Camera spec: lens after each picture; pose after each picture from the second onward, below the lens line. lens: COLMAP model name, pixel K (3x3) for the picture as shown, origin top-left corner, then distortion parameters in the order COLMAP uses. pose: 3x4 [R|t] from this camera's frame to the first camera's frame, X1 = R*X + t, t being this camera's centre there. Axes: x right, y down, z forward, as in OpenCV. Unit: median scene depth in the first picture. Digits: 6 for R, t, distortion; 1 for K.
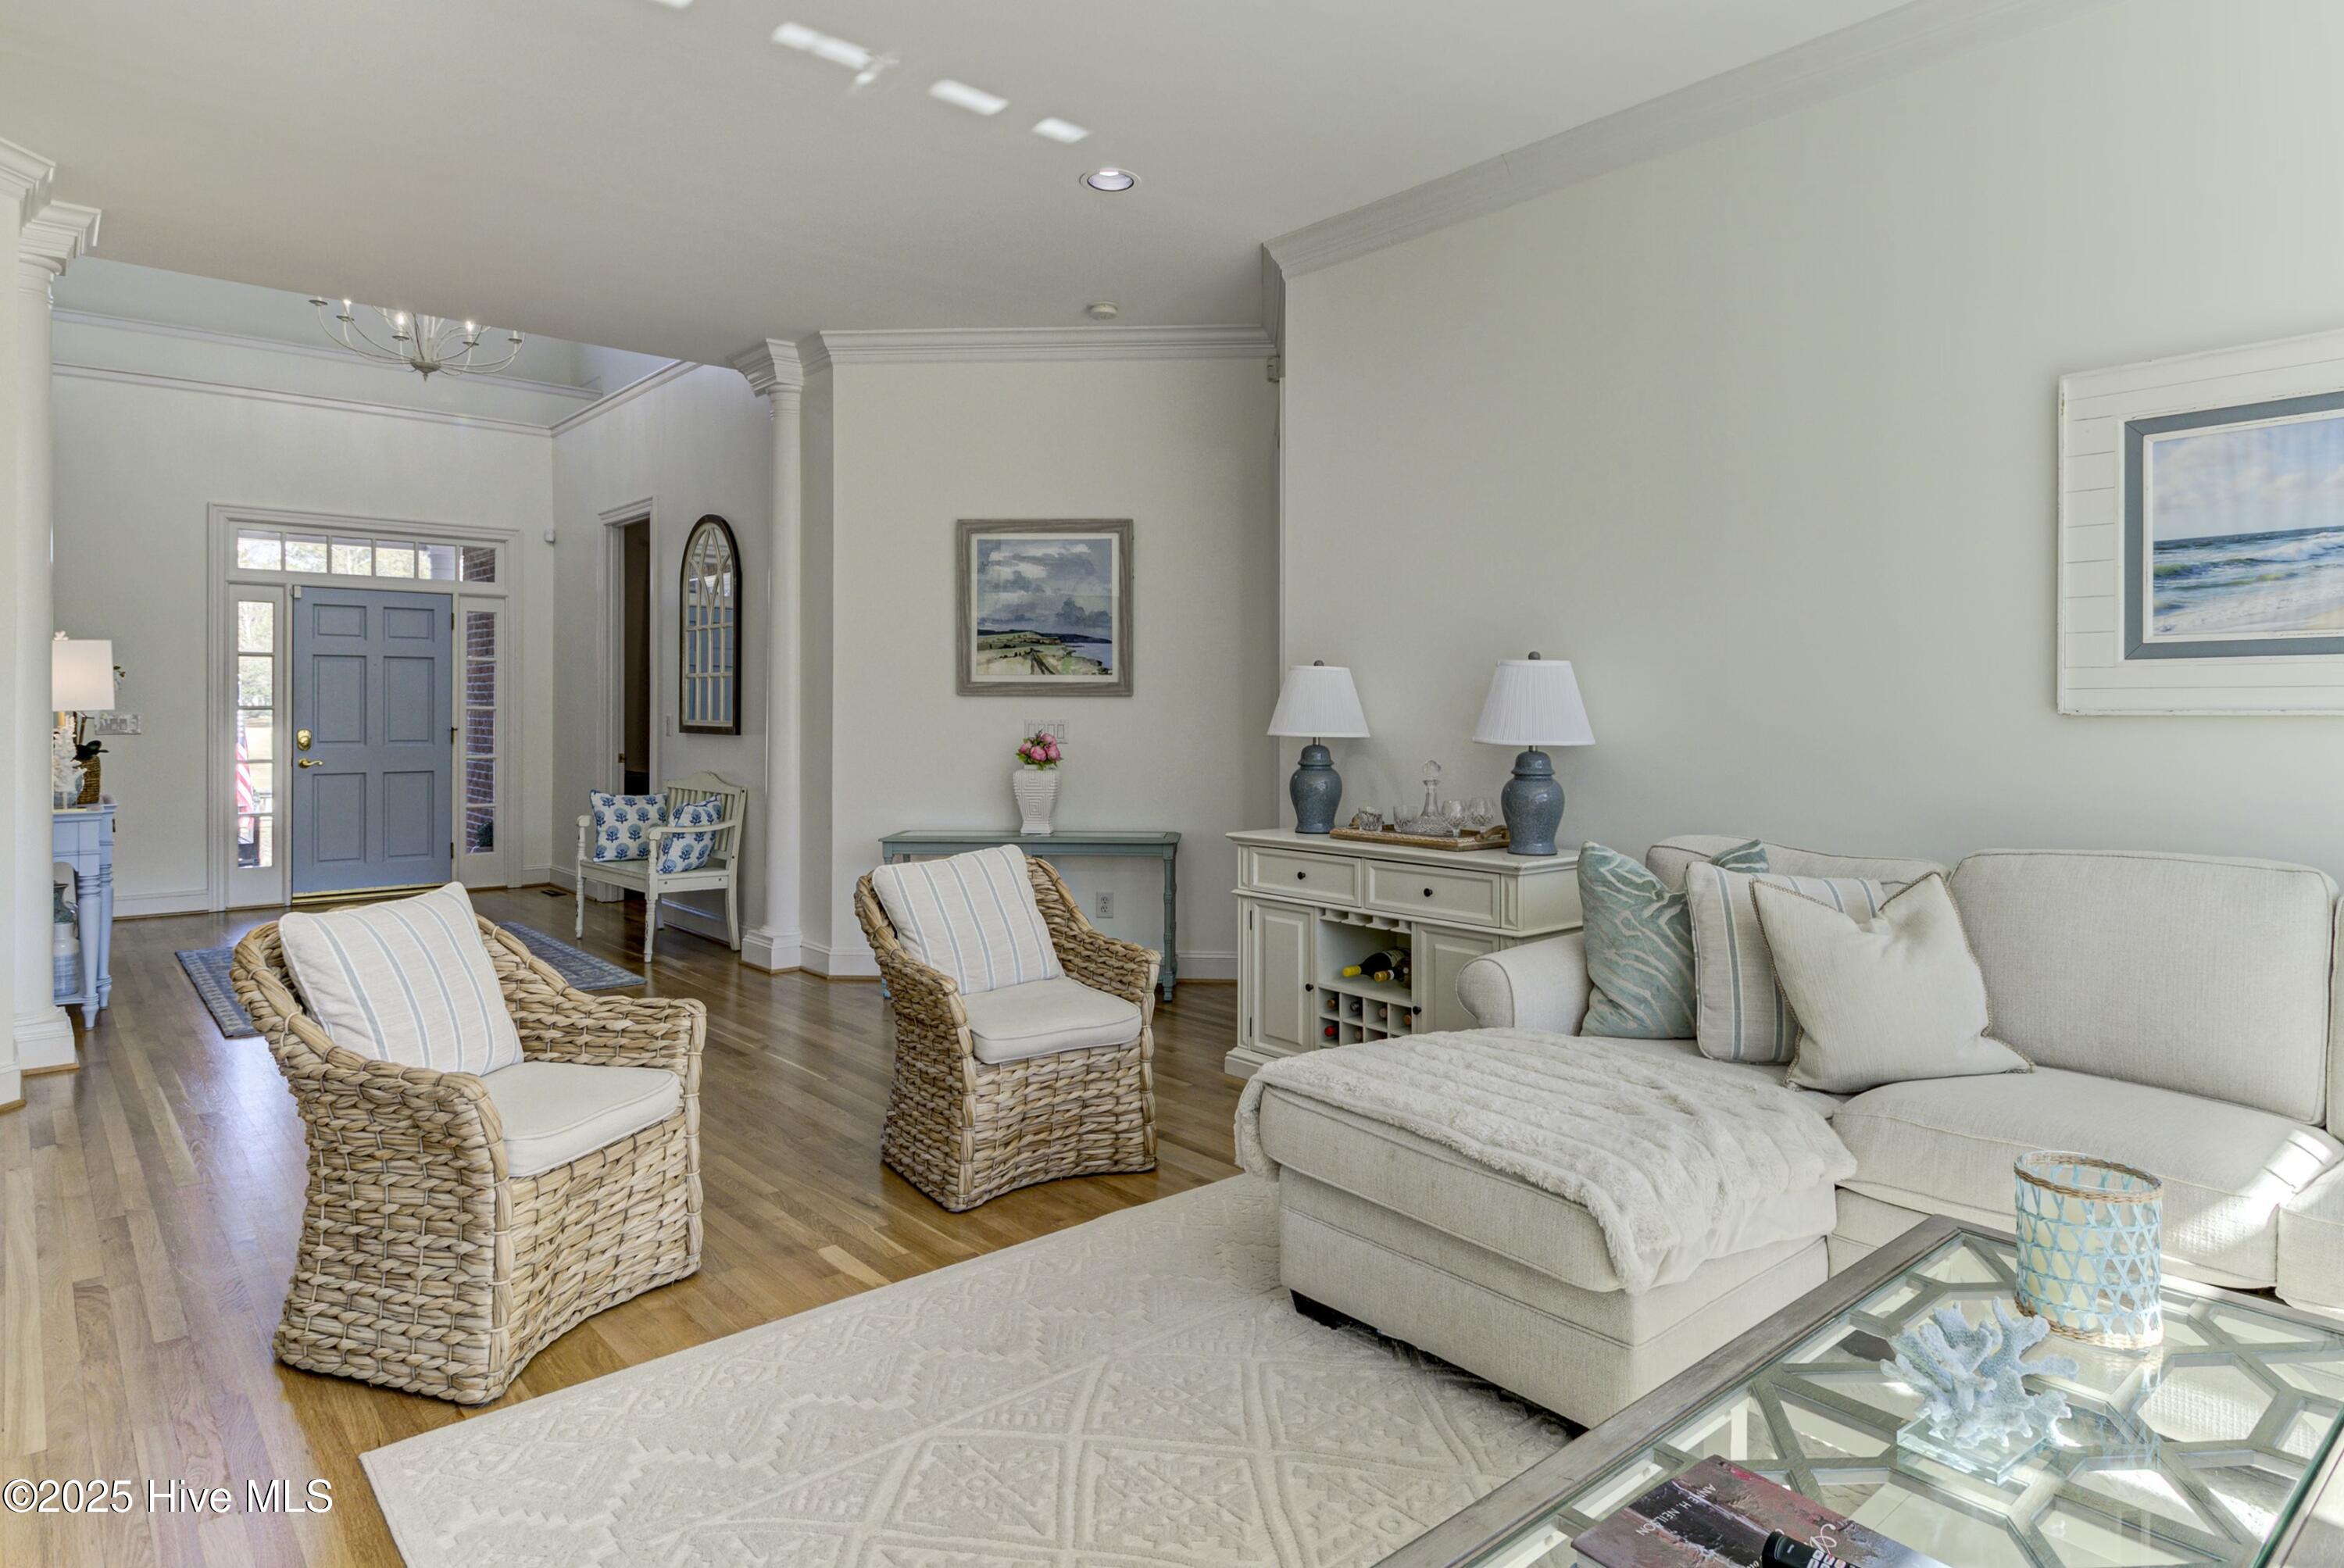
lens RADIAL K [[1340.7, 0, 1174.6], [0, 1340.7, 710.8], [0, 0, 1]] dist [0.002856, -0.004159]
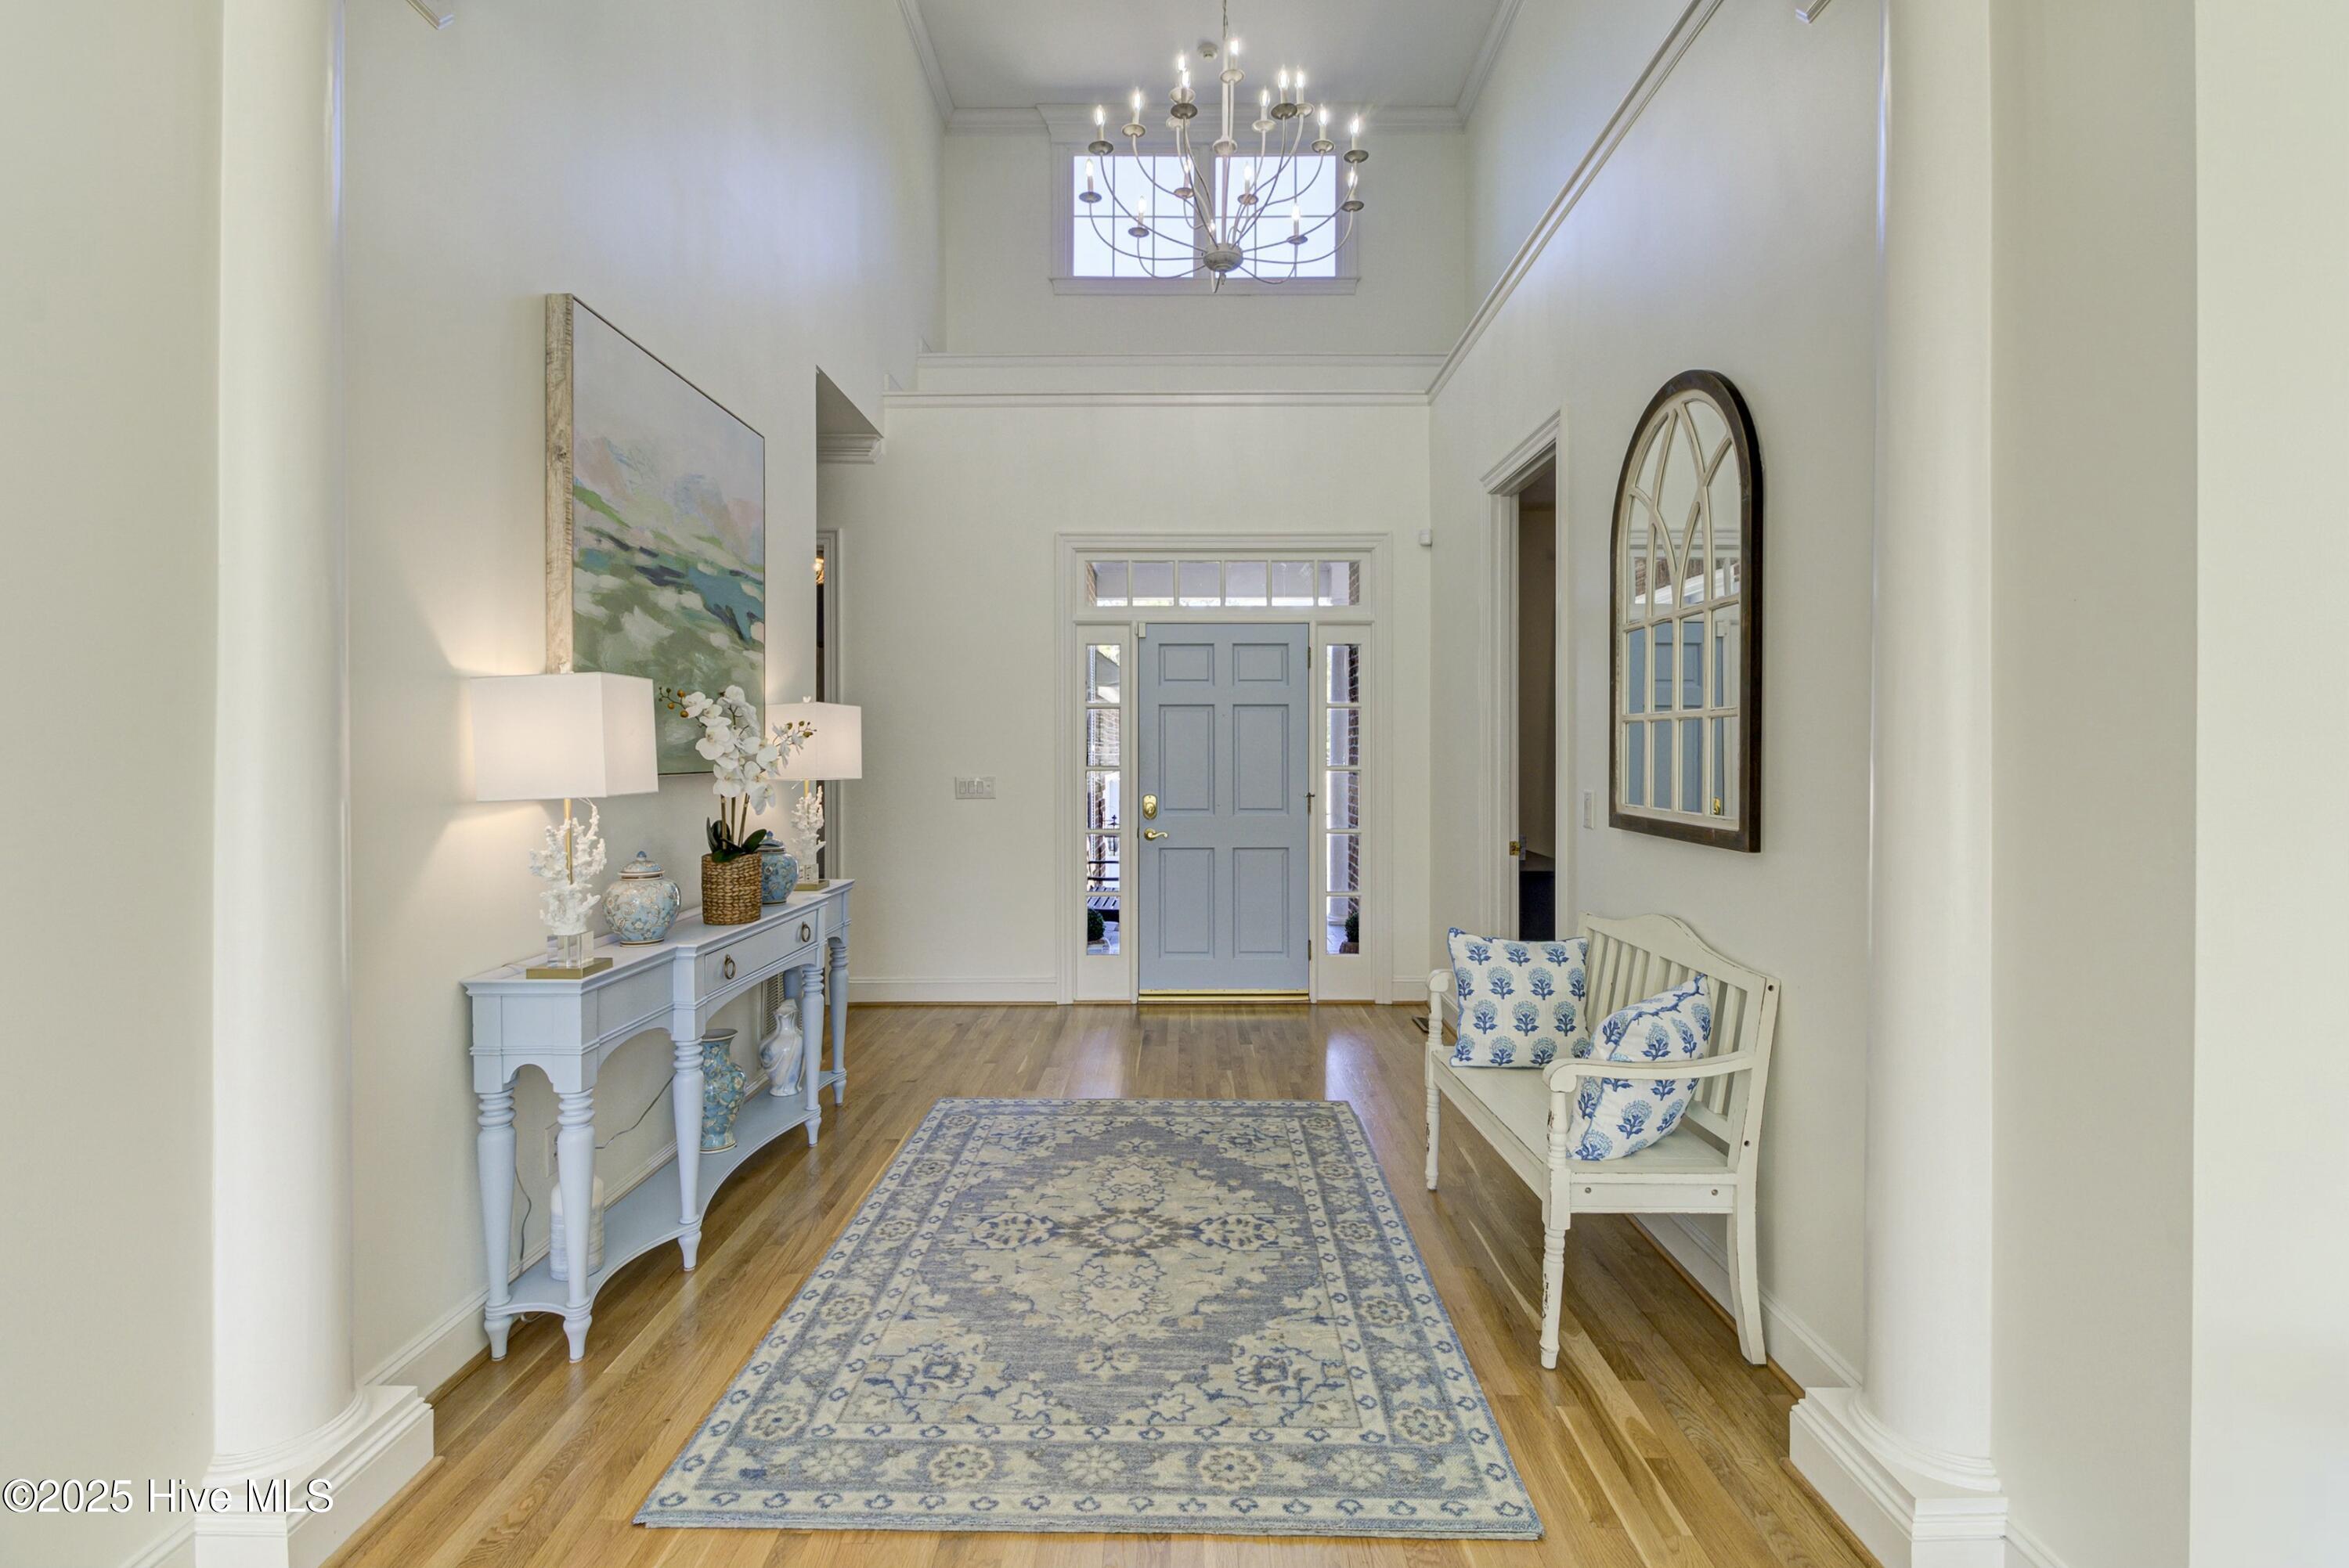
lens RADIAL K [[1072.7, 0, 1173.8], [0, 1072.7, 745.6], [0, 0, 1]] dist [0.000261, -0.000109]
pose [[0.749531, -0.005228, -0.661949, -0.478216], [0.000273, 0.999971, -0.007588, -0.027399], [0.661970, 0.005506, 0.749510, 1.248399]]
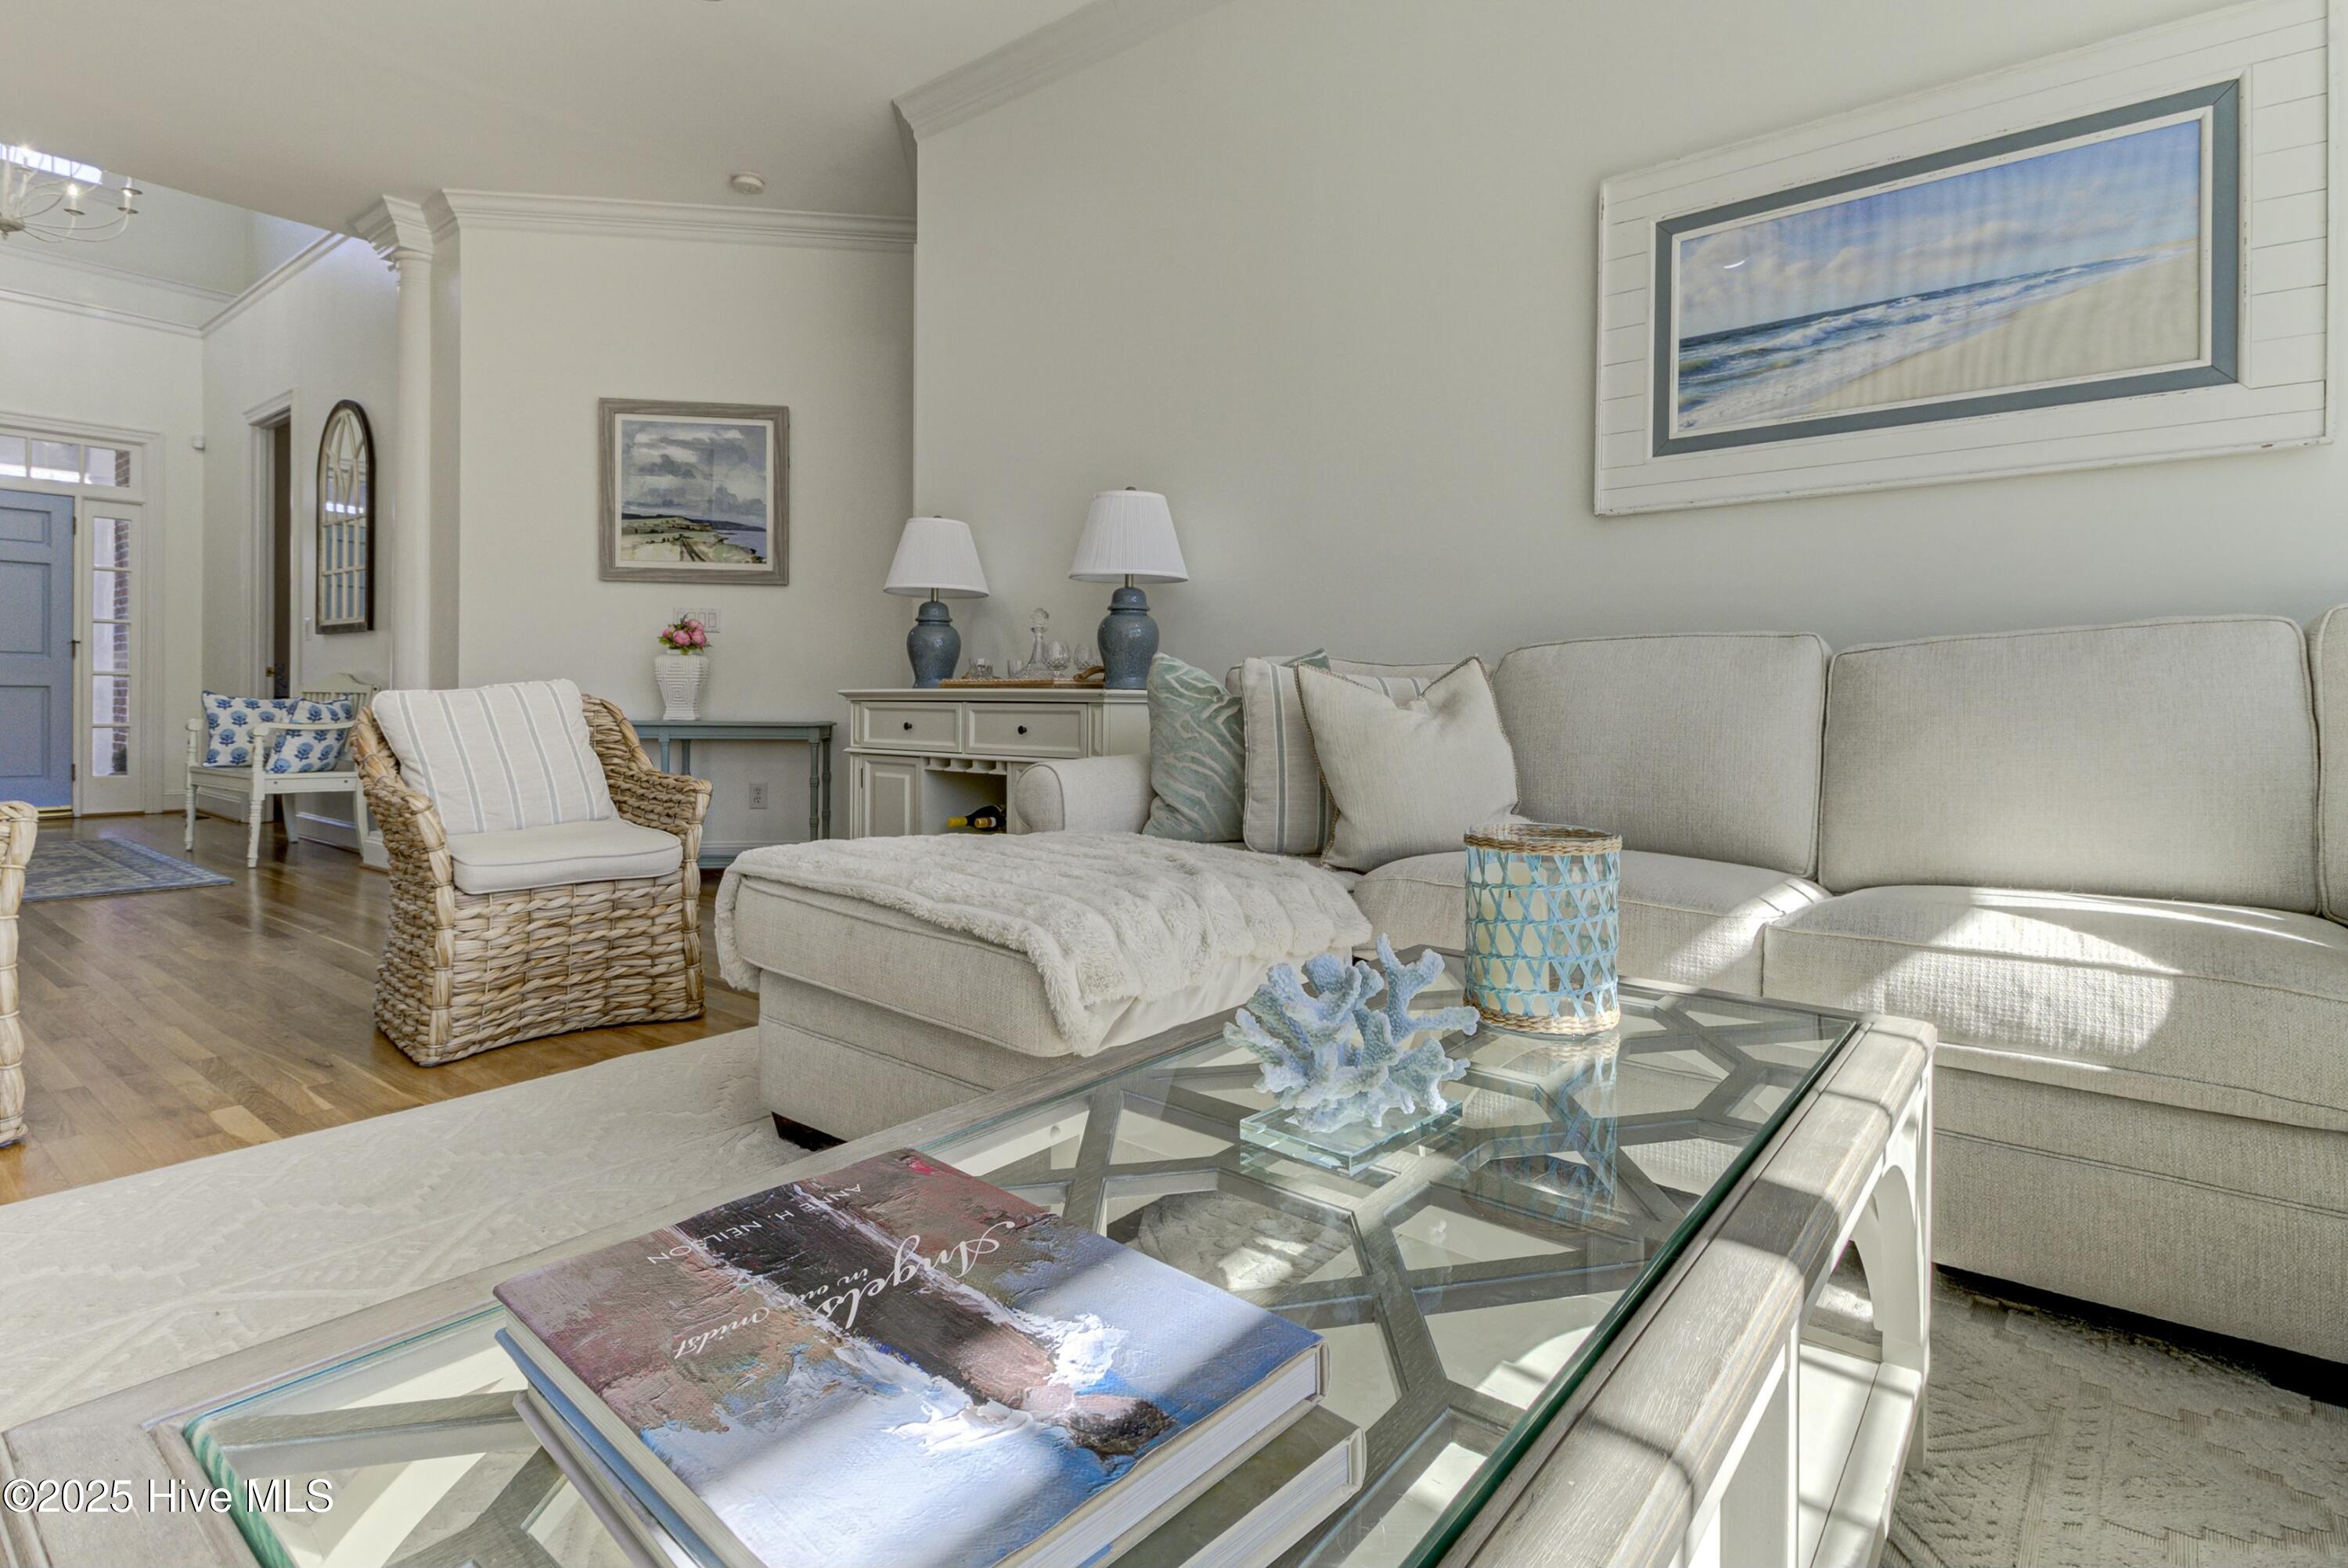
lens RADIAL K [[1159.2, 0, 1175.5], [0, 1159.2, 709.4], [0, 0, 1]] dist [0.018593, -0.015549]
pose [[0.982541, 0.006716, 0.185927, 0.162335], [-0.007748, 0.999958, 0.004823, 0.132351], [-0.185887, -0.006179, 0.982552, 0.169712]]
